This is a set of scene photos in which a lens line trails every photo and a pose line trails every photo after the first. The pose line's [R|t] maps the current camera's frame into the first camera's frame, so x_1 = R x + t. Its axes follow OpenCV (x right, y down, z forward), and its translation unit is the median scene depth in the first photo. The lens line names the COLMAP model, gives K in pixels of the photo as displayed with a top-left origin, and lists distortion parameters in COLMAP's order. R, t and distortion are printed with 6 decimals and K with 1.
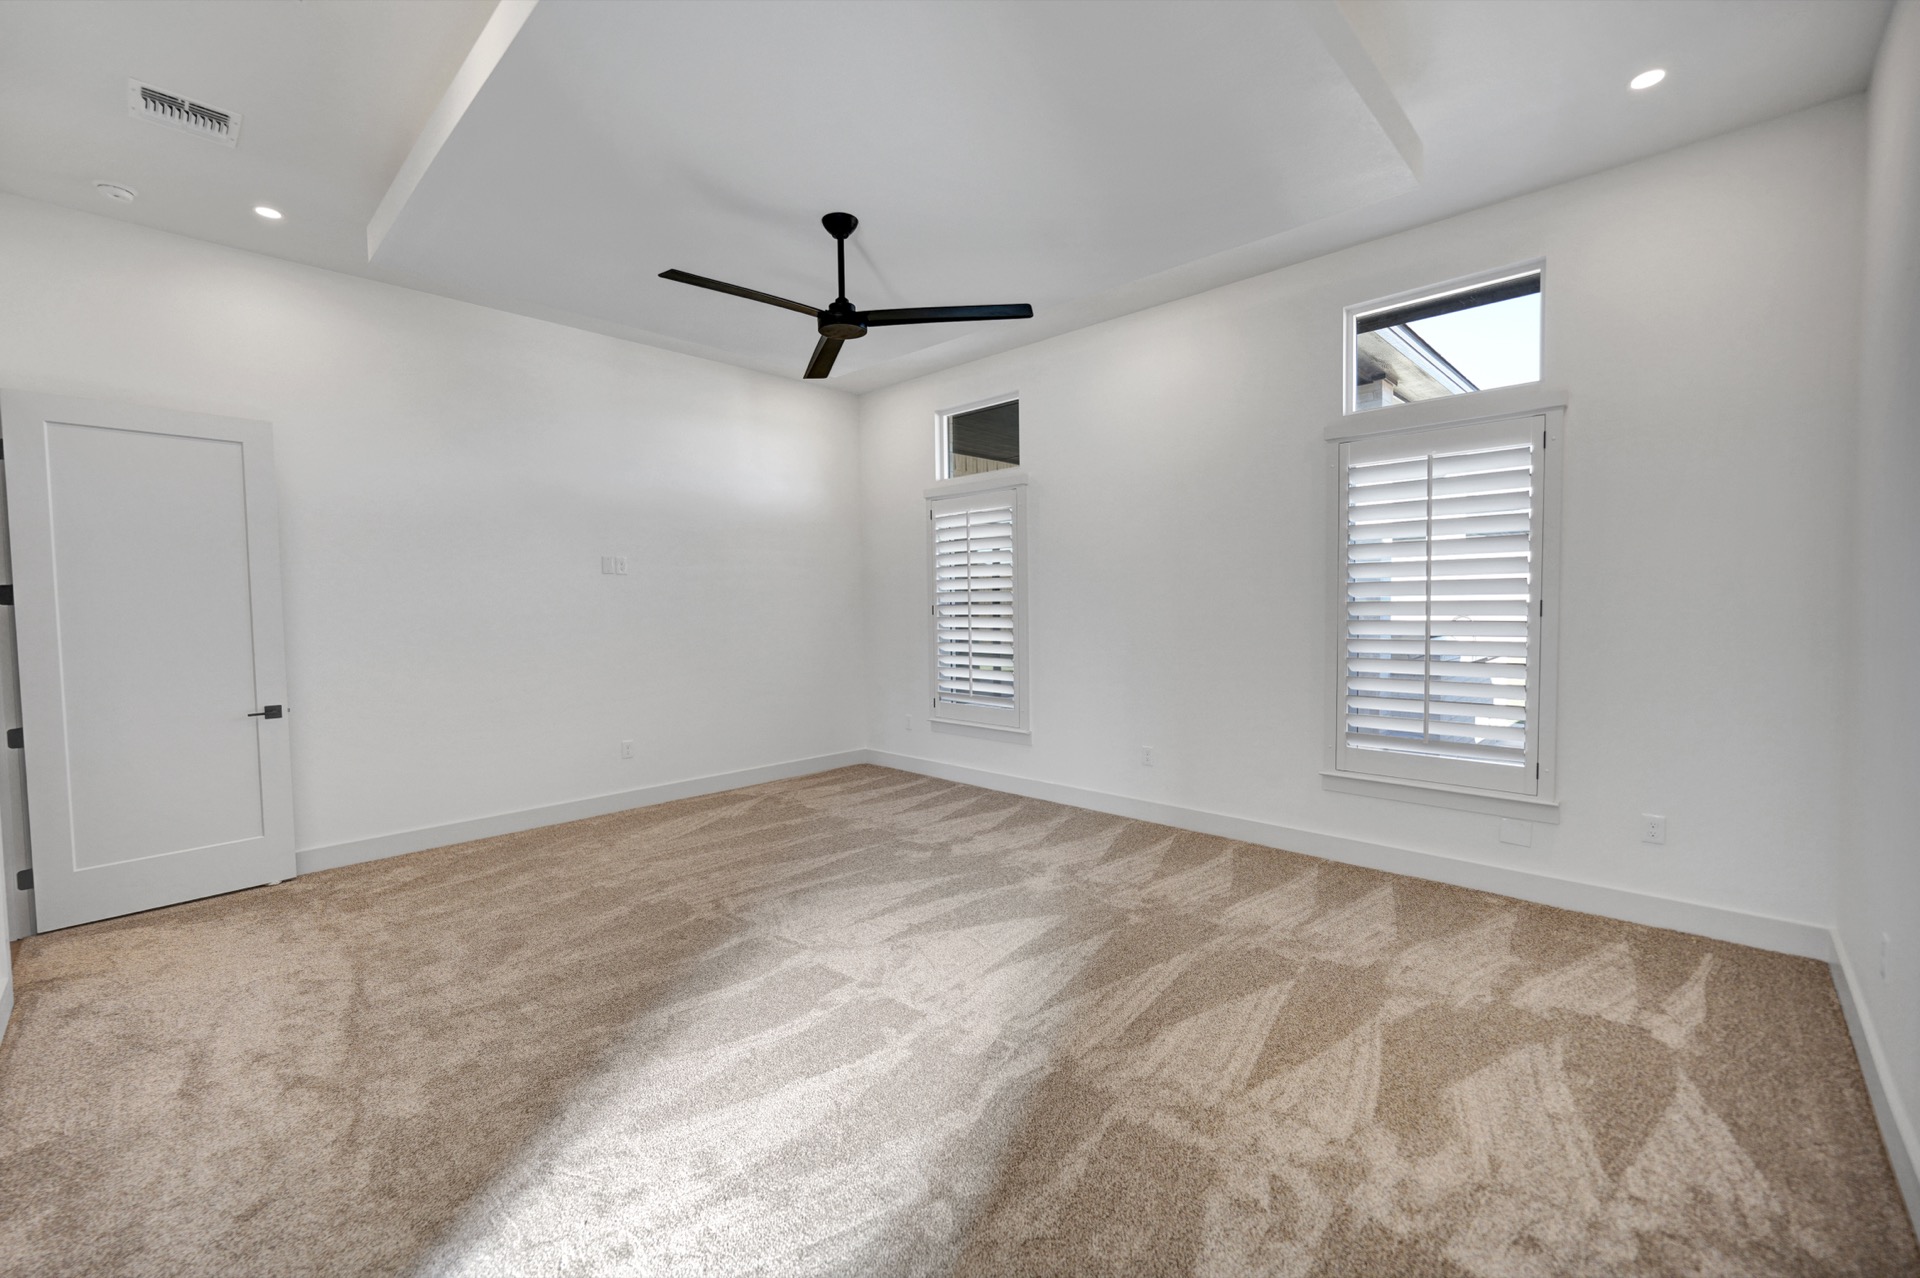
lens RADIAL K [[794.3, 0, 952.4], [0, 794.3, 609.0], [0, 0, 1]] dist [0.019355, 0.000053]
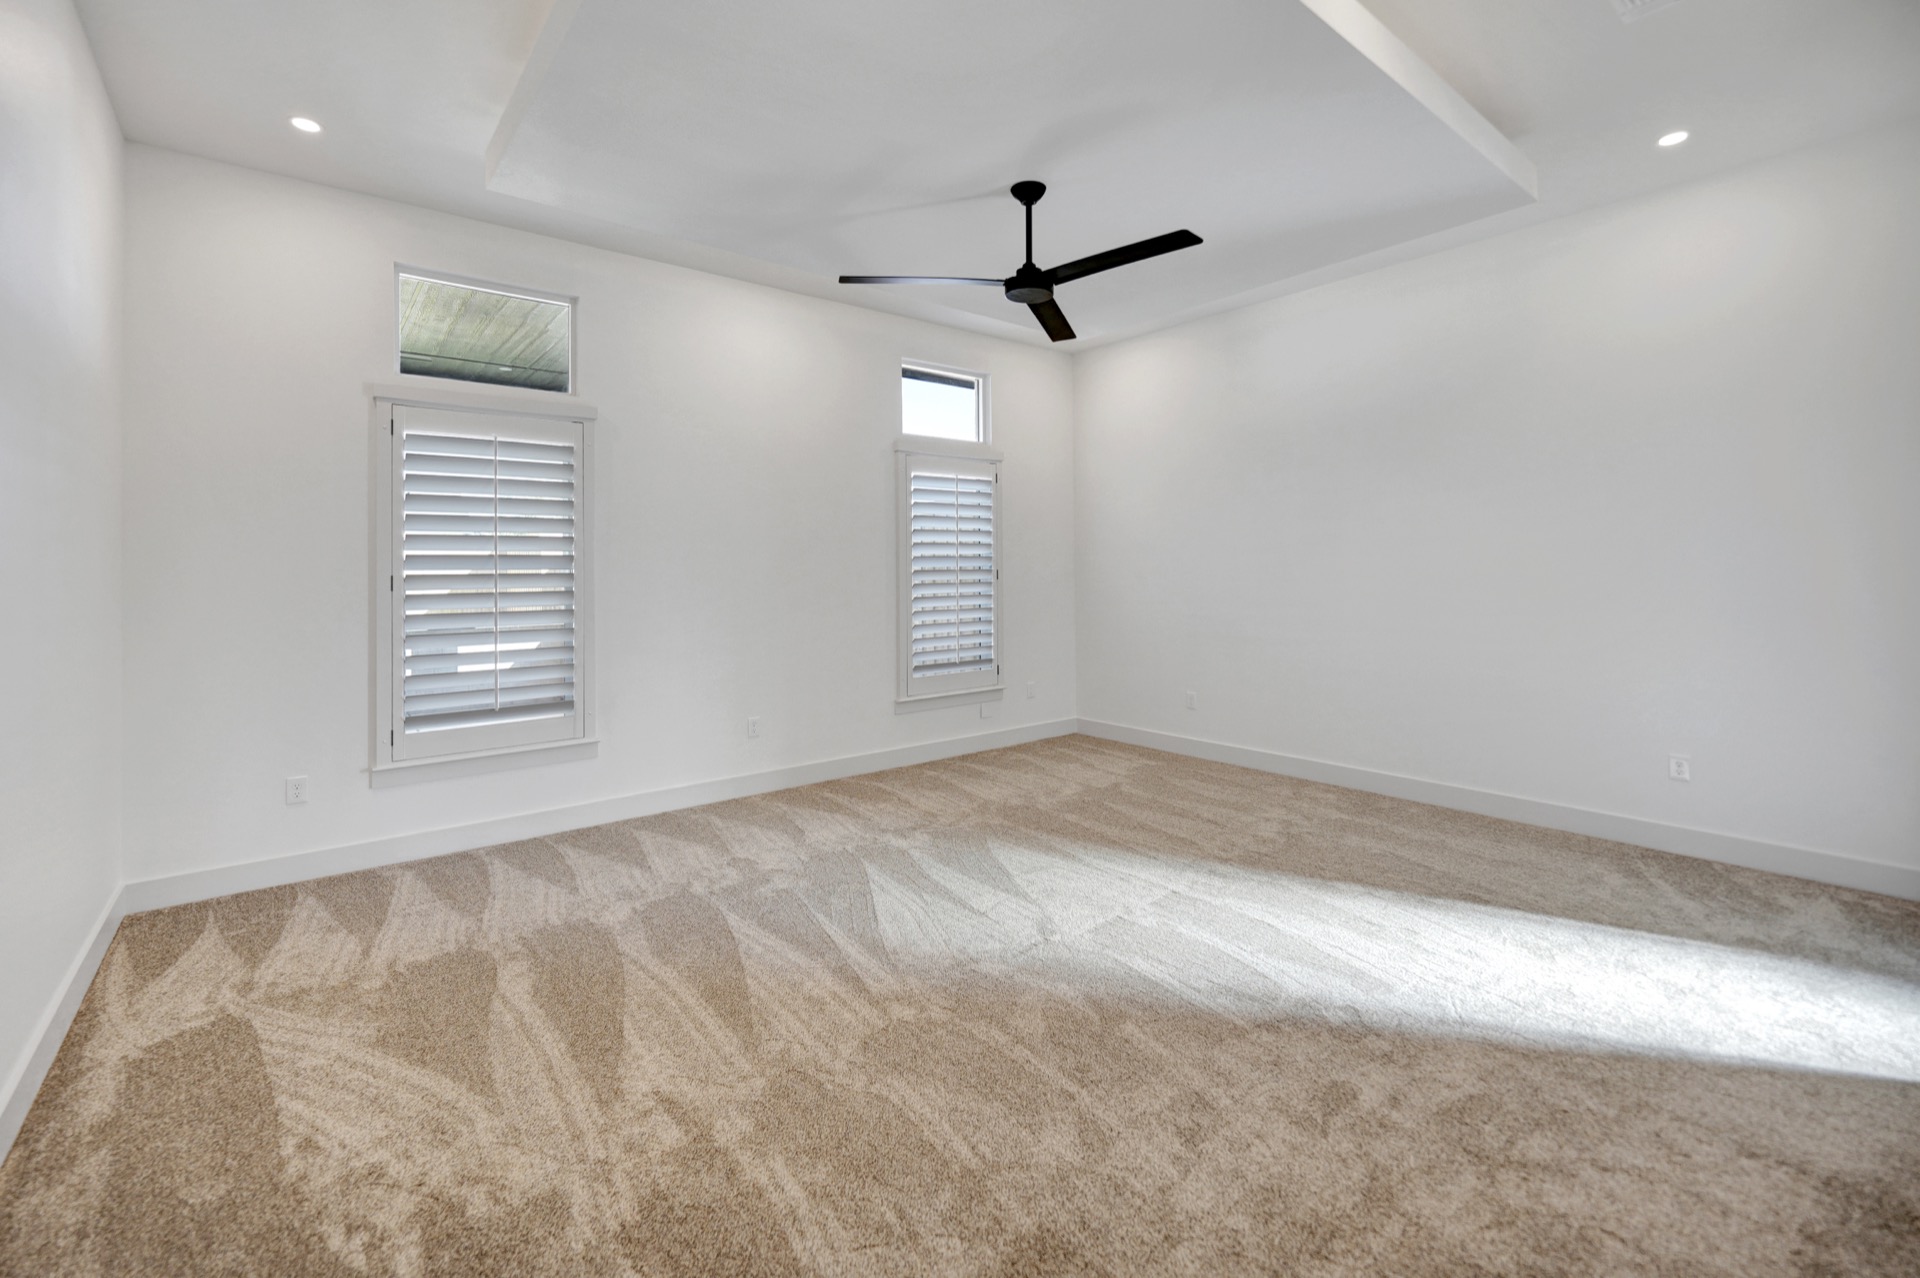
lens RADIAL K [[790.6, 0, 956.2], [0, 790.6, 600.2], [0, 0, 1]] dist [-0.000892, 0.000170]
pose [[0.134859, -0.035292, 0.990236, -0.880809], [0.009047, 0.999368, 0.034385, -0.007562], [-0.990823, 0.004321, 0.135093, 0.776701]]
